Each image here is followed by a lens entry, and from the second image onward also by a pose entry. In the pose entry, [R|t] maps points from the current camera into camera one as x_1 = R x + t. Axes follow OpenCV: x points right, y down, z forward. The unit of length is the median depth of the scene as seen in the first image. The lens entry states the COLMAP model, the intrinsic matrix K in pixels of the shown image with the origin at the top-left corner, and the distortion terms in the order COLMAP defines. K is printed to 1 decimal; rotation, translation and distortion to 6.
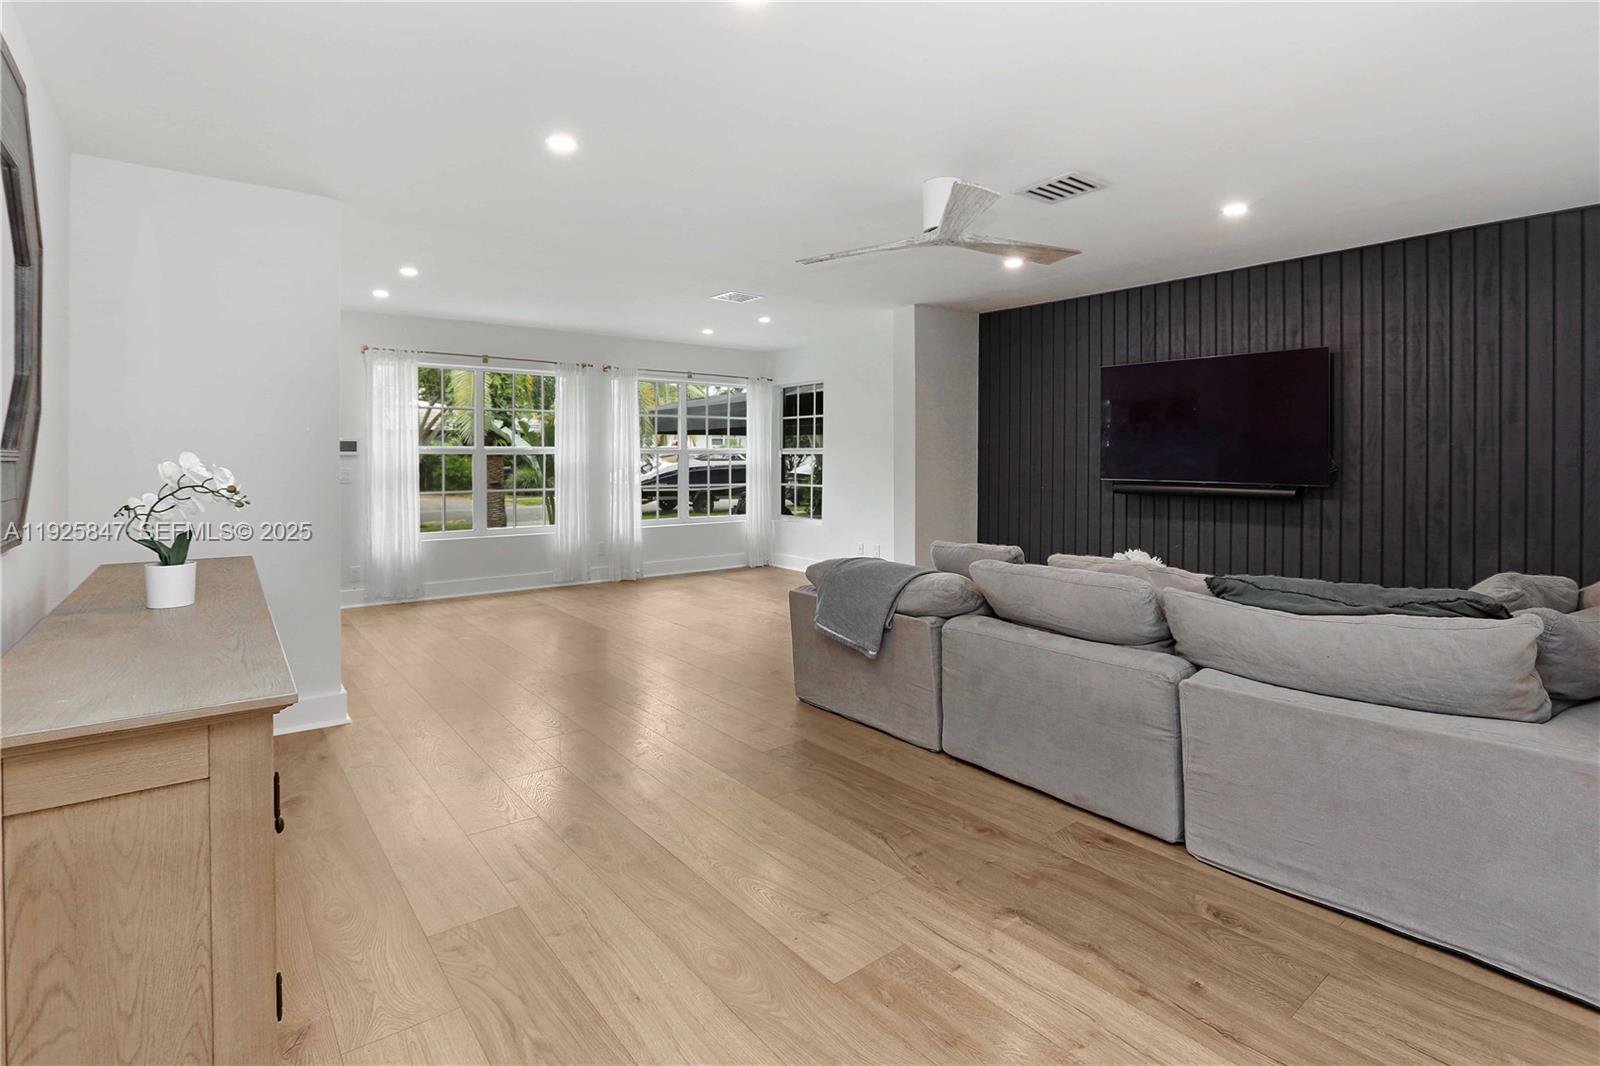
lens RADIAL K [[782.1, 0, 796.4], [0, 782.1, 478.1], [0, 0, 1]] dist [-0.017612, 0.002523]
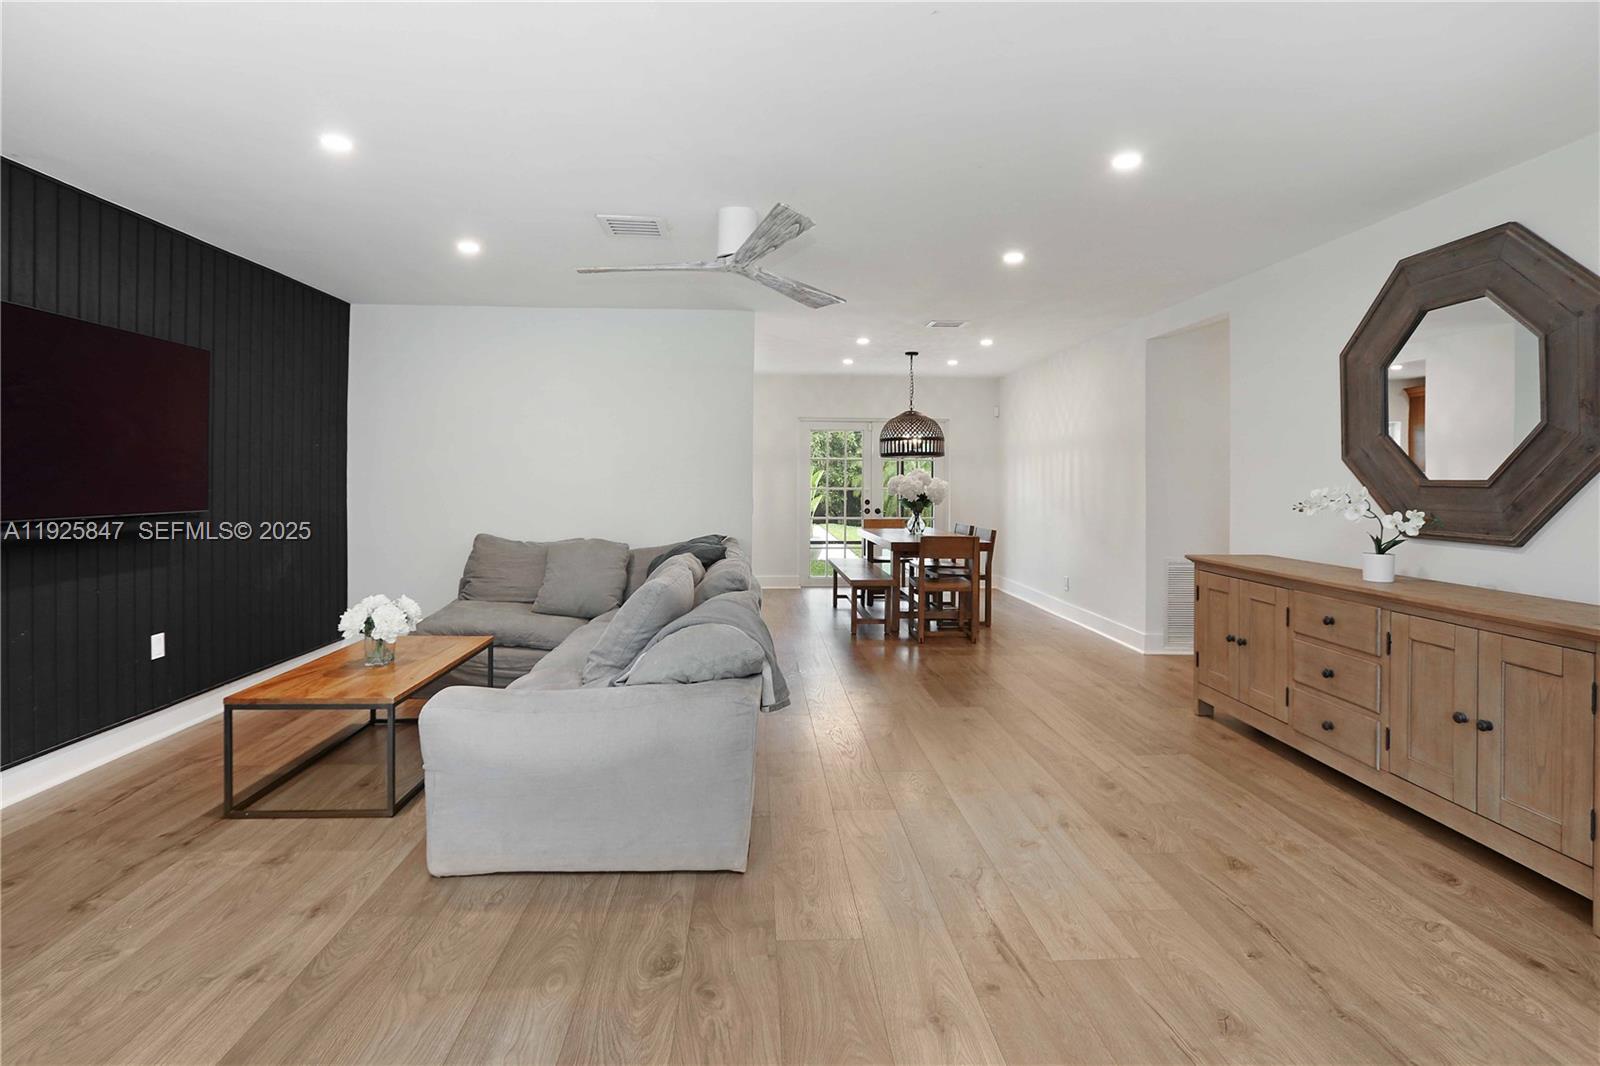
lens RADIAL K [[782.1, 0, 784.2], [0, 782.1, 479.2], [0, 0, 1]] dist [-0.017612, 0.002523]
pose [[-0.809853, -0.005133, 0.586610, -0.324540], [0.012064, 0.999605, 0.025402, -0.038057], [-0.586508, 0.027648, -0.809471, 1.258577]]
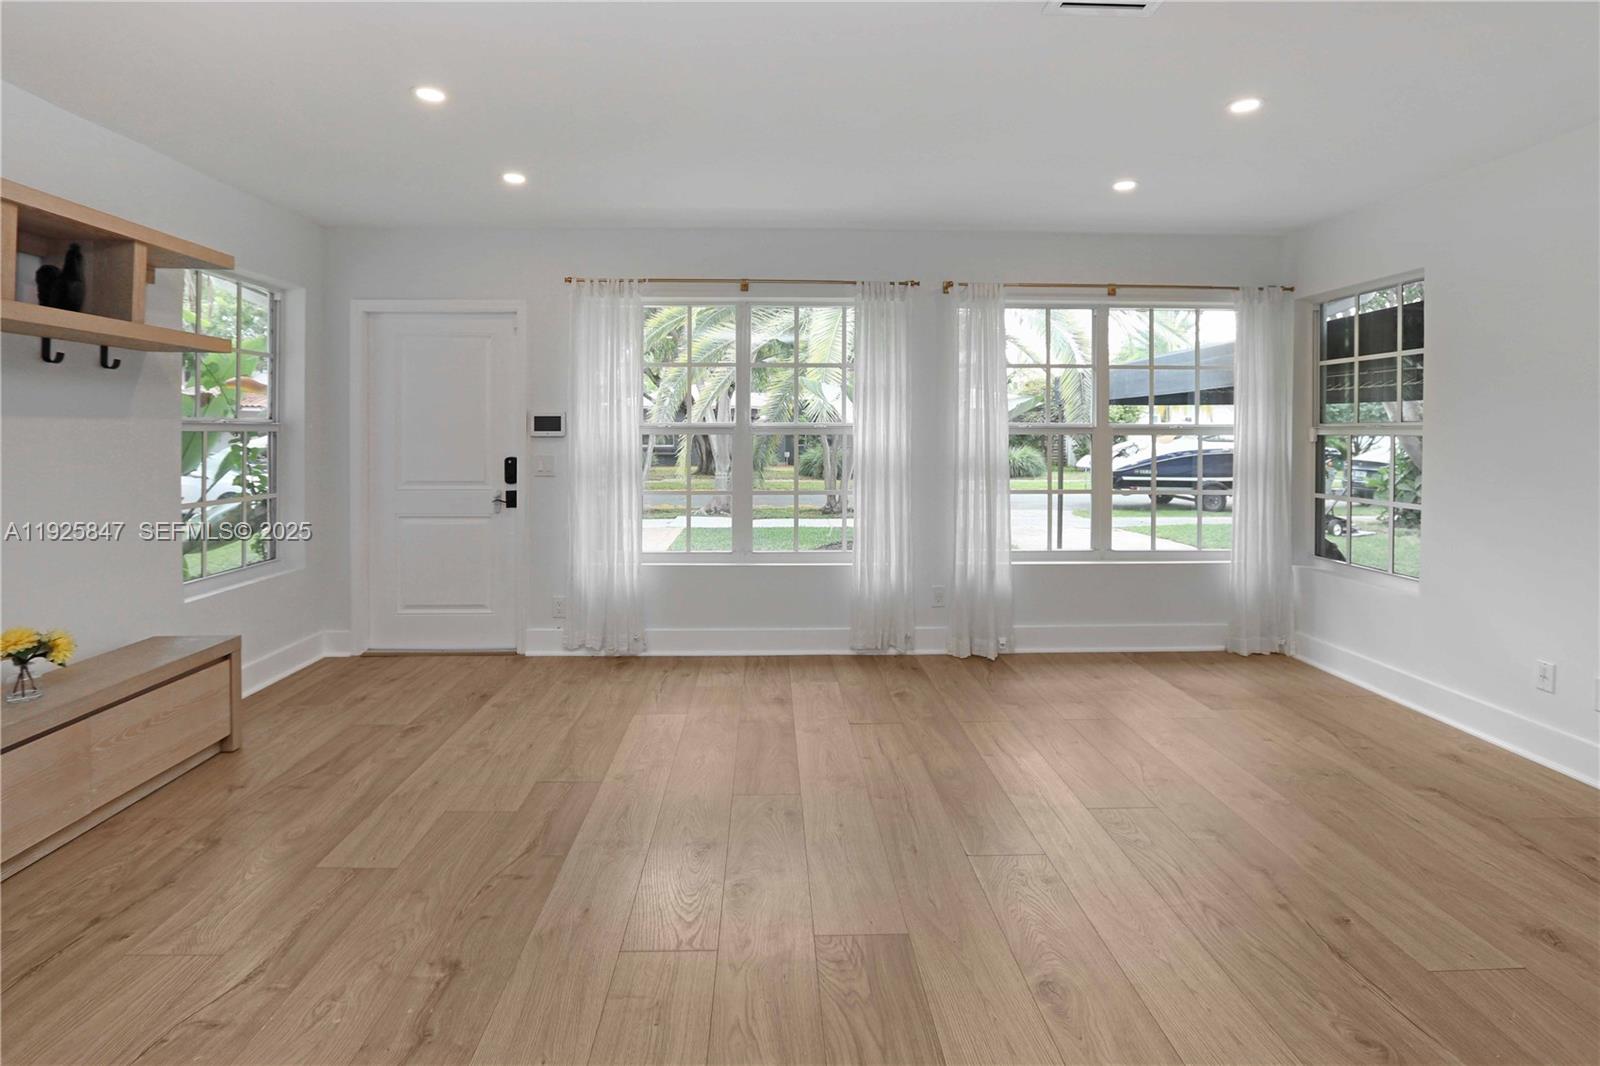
lens RADIAL K [[782.1, 0, 780.0], [0, 782.1, 441.6], [0, 0, 1]] dist [-0.017612, 0.002523]
pose [[0.795910, 0.009484, -0.605340, 0.016594], [-0.019491, 0.999760, -0.009965, -0.028729], [0.605101, 0.019730, 0.795904, 0.759351]]
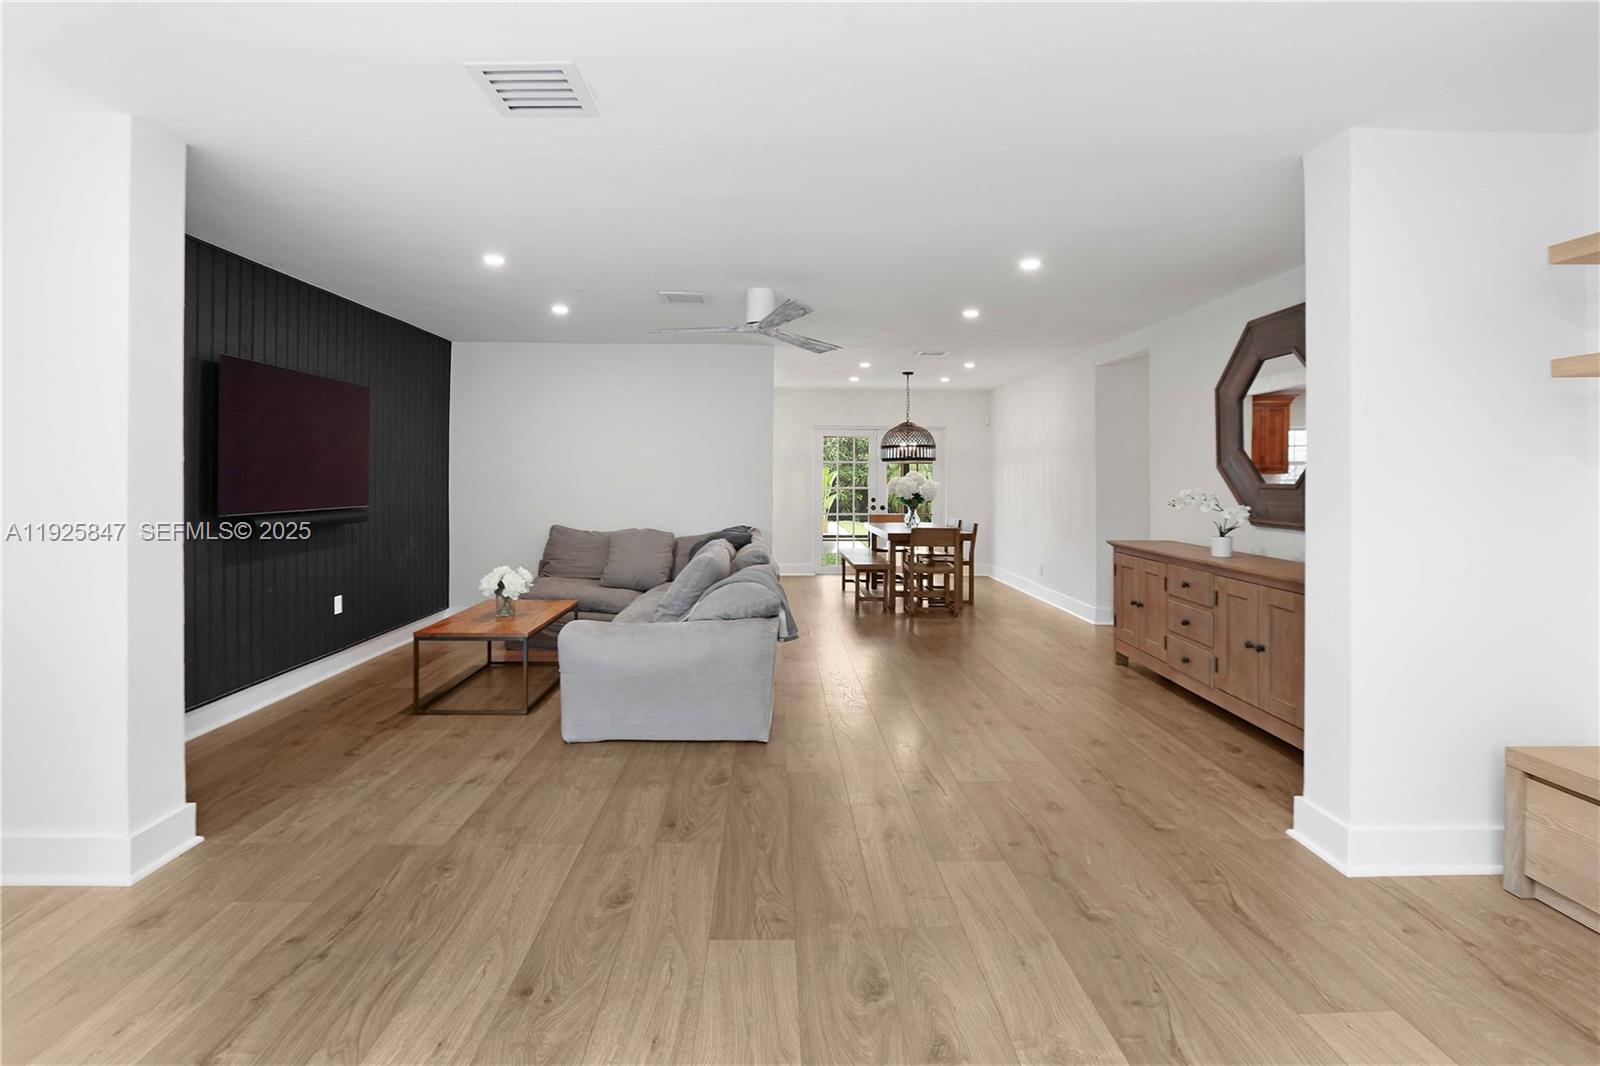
lens RADIAL K [[782.1, 0, 788.5], [0, 782.1, 477.6], [0, 0, 1]] dist [-0.017612, 0.002523]
pose [[-0.797743, -0.004711, 0.602979, -0.496642], [0.013350, 0.999586, 0.025471, -0.052054], [-0.602850, 0.028369, -0.797350, 1.476242]]
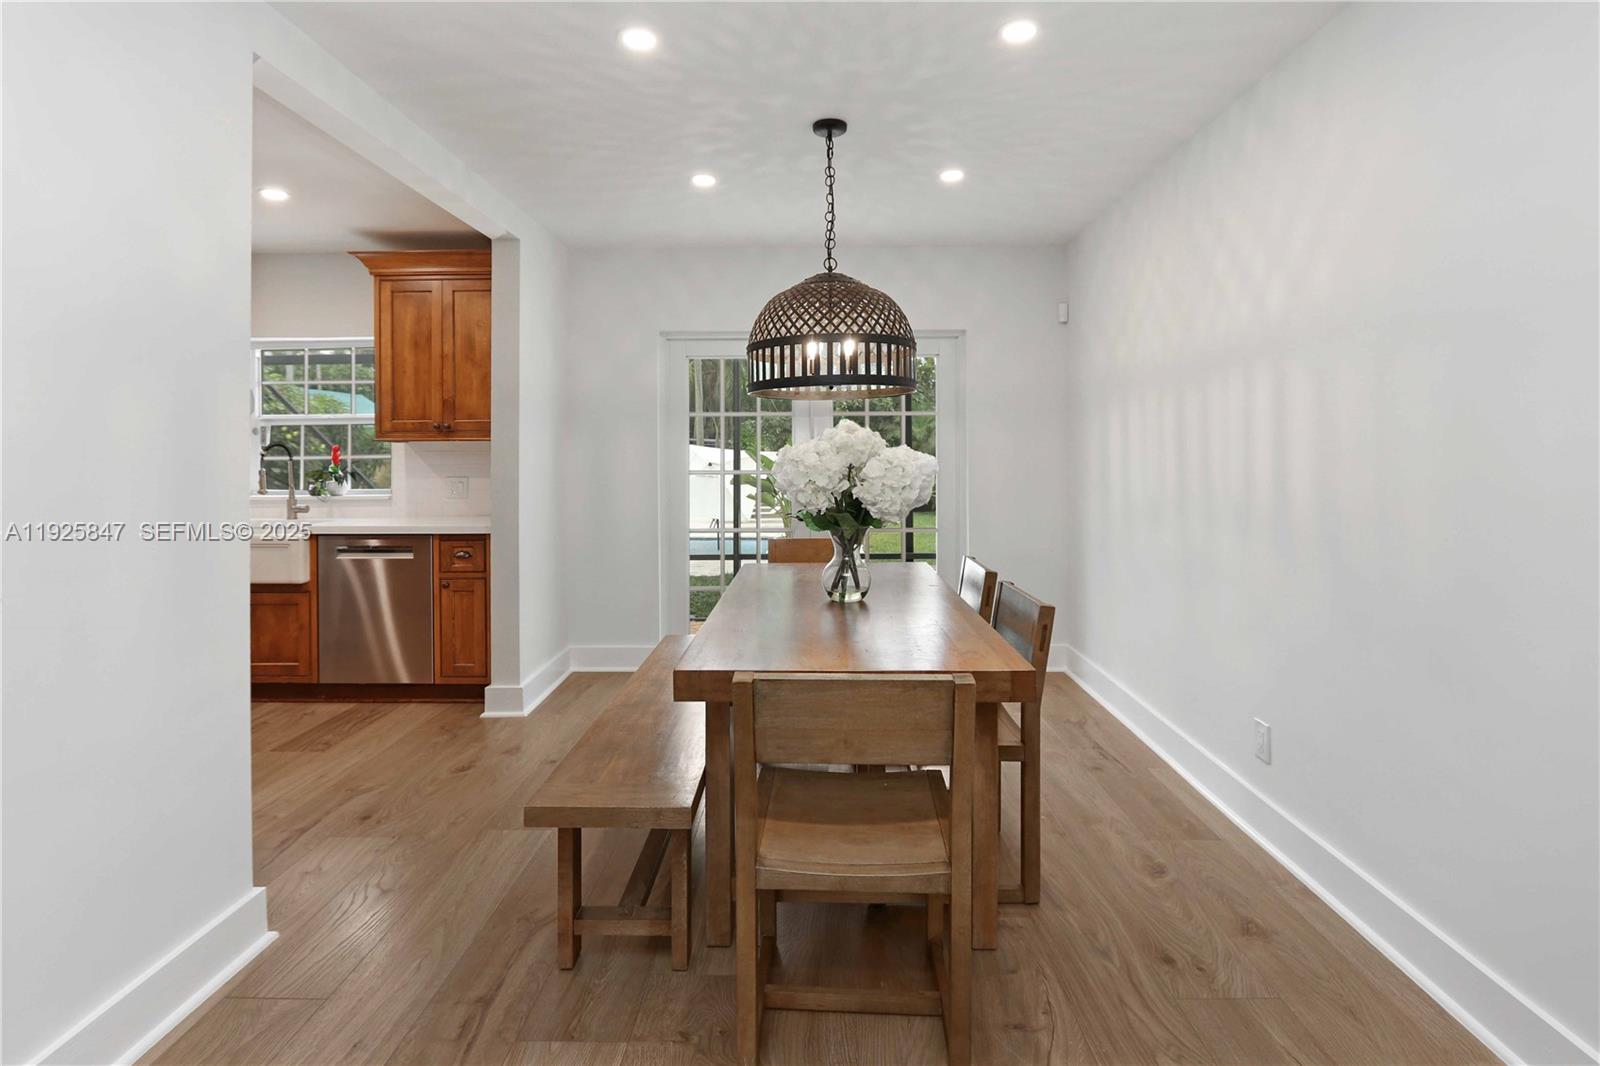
lens RADIAL K [[782.1, 0, 814.7], [0, 782.1, 450.7], [0, 0, 1]] dist [-0.017612, 0.002523]
pose [[-0.776555, 0.001924, 0.630047, 0.014772], [0.021020, 0.999518, 0.022855, -0.011072], [-0.629699, 0.030992, -0.776221, 0.328270]]
